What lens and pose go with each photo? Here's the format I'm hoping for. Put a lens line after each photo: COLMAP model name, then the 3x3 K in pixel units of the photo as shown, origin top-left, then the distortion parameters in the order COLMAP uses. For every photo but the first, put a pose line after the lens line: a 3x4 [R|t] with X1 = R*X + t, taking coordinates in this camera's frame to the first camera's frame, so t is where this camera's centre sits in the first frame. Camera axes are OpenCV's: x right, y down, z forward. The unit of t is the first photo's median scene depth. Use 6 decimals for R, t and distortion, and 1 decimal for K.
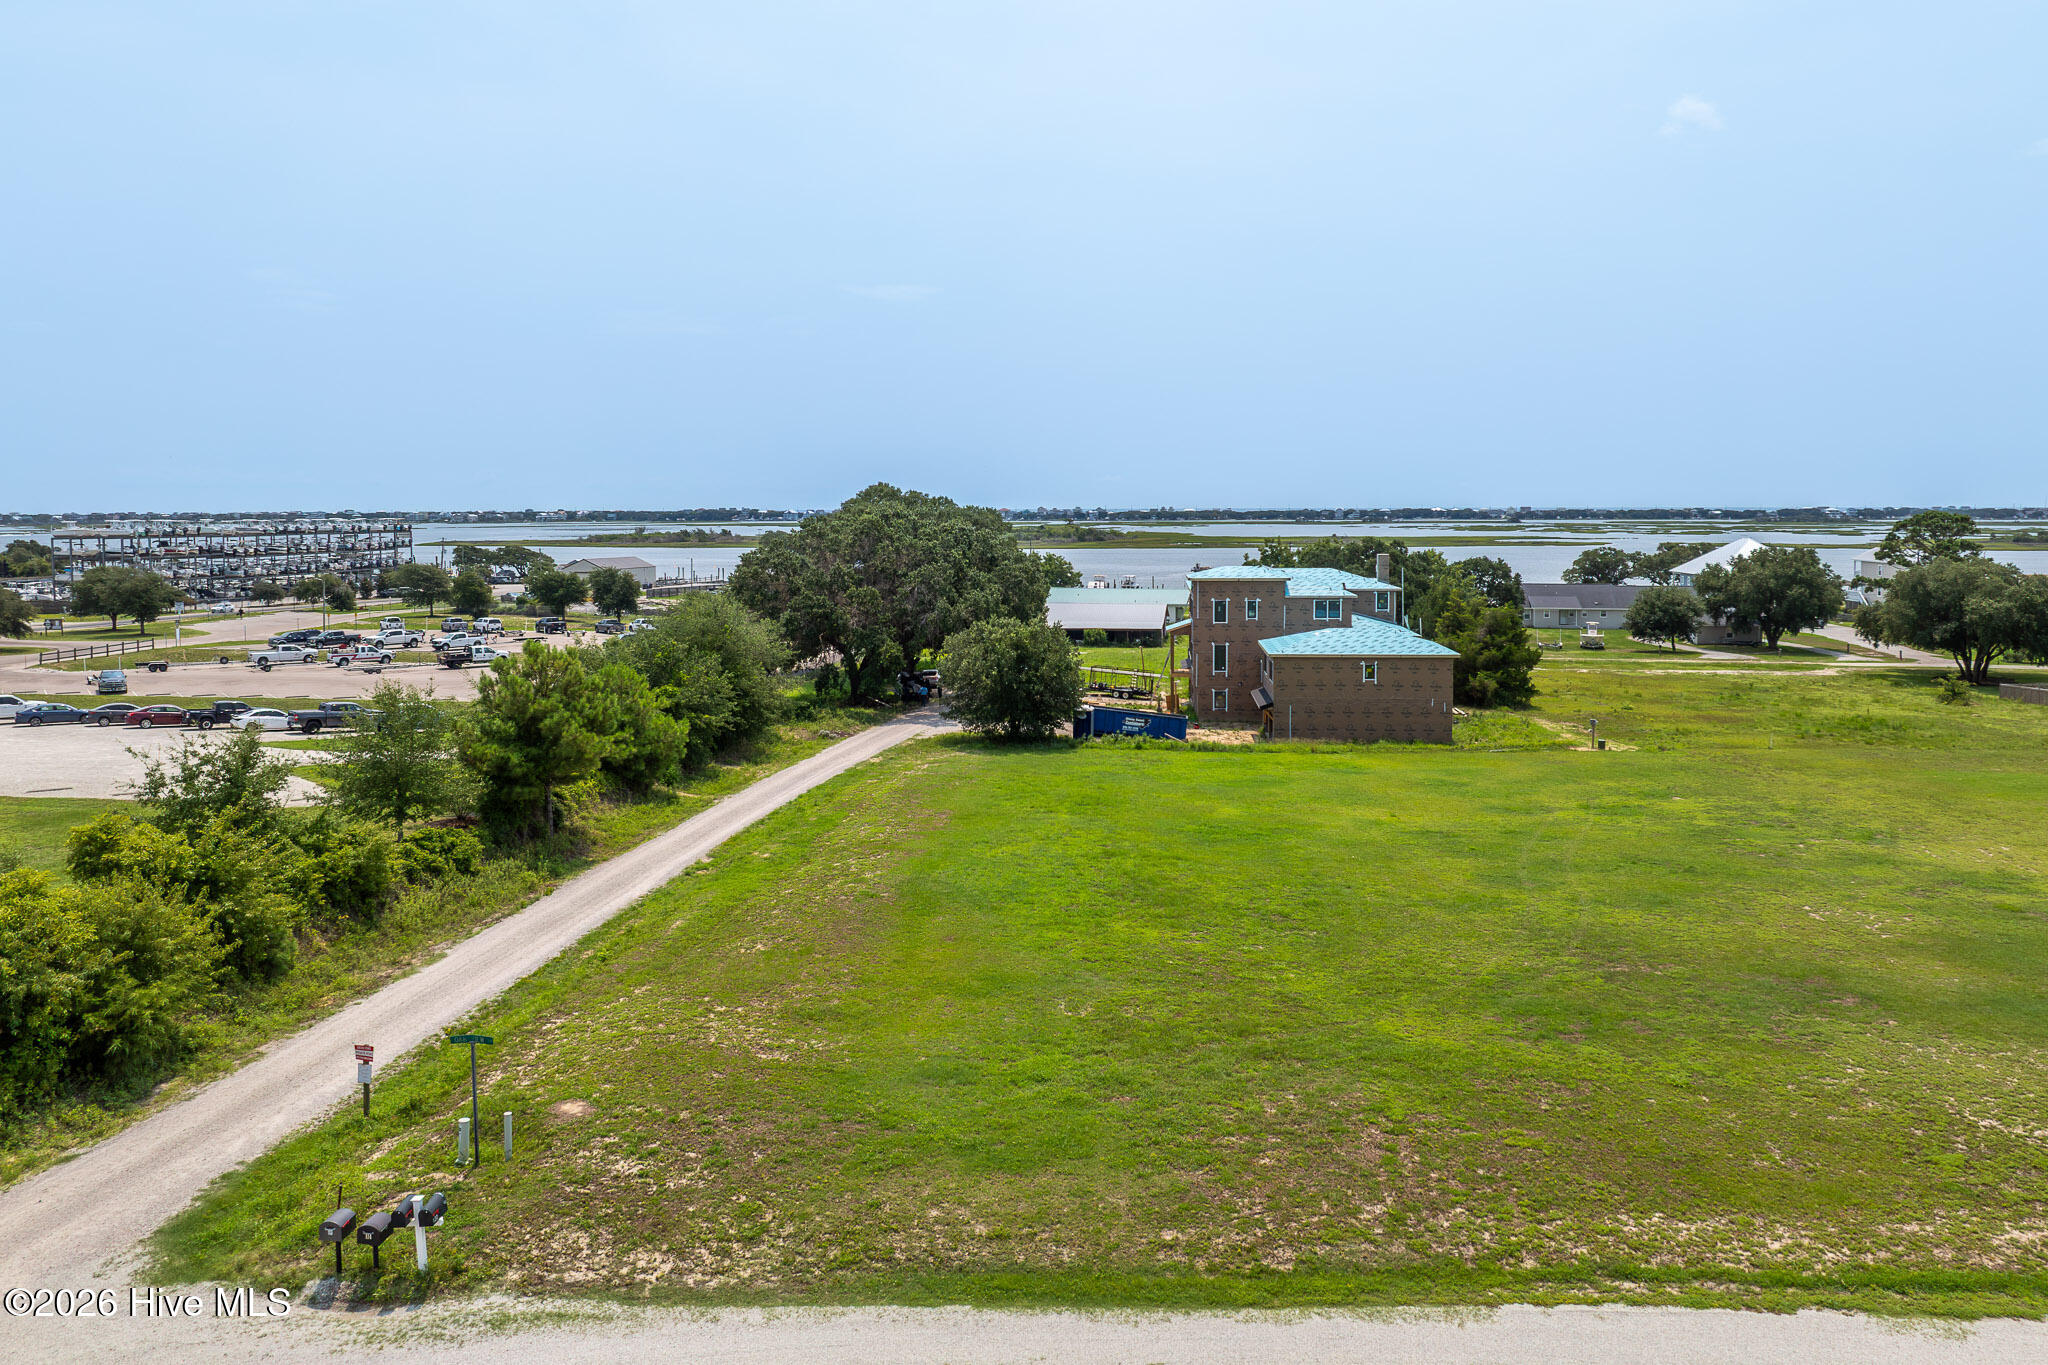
lens RADIAL K [[1454.0, 0, 1028.4], [0, 1454.0, 583.7], [0, 0, 1]] dist [-0.043293, 0.009382]
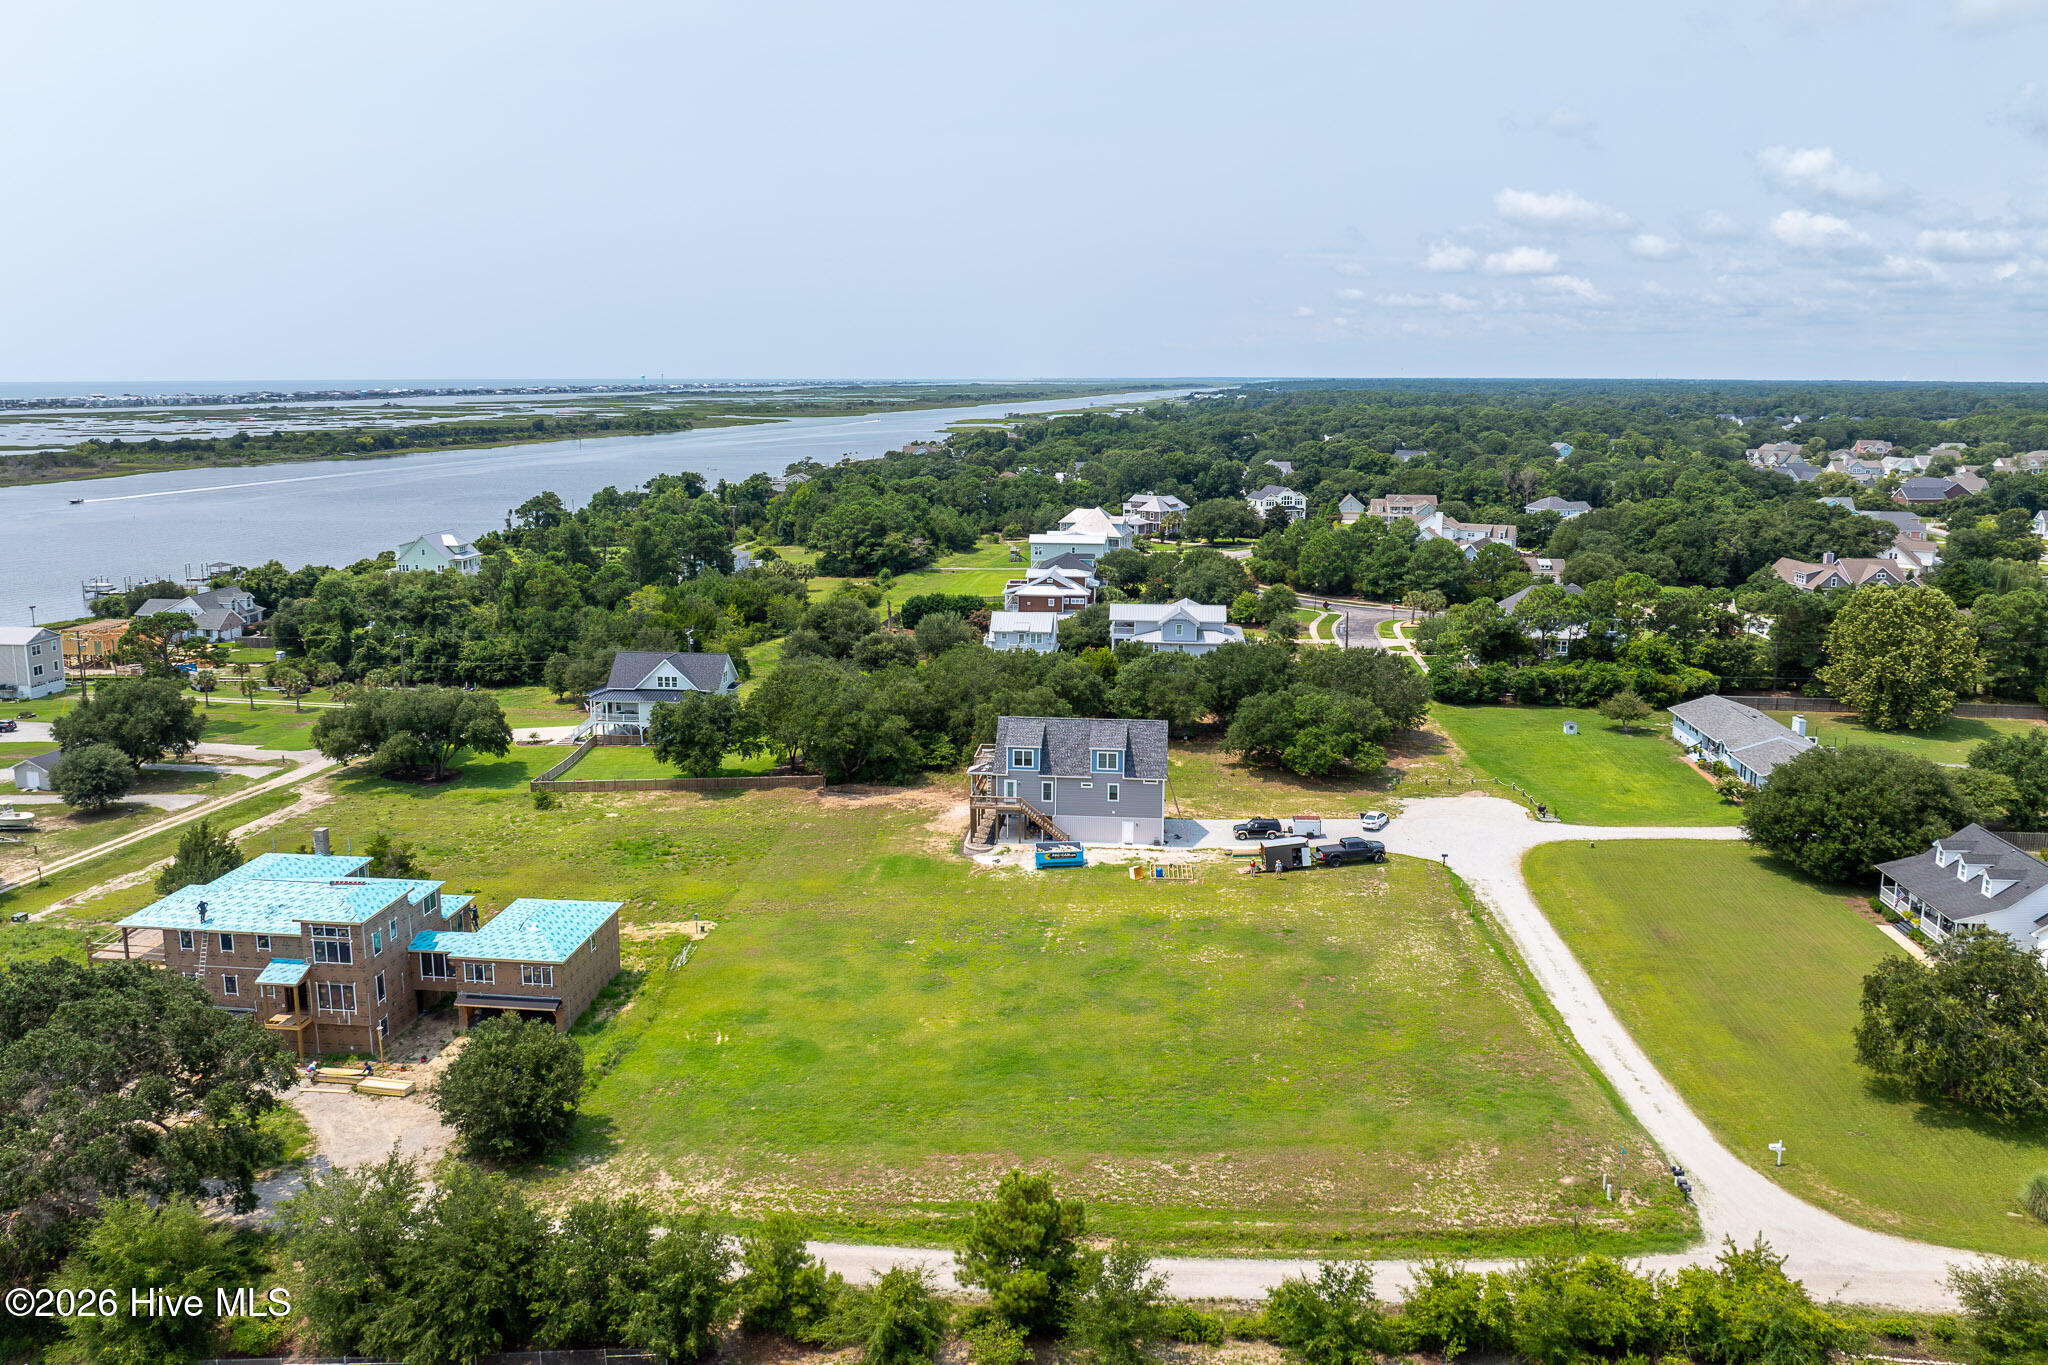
lens RADIAL K [[1454.0, 0, 1036.2], [0, 1454.0, 615.3], [0, 0, 1]] dist [-0.043293, 0.009382]
pose [[0.012714, -0.160622, 0.986934, -0.904630], [0.050345, 0.985865, 0.159800, -0.381665], [-0.998651, 0.047656, 0.020621, 0.591673]]
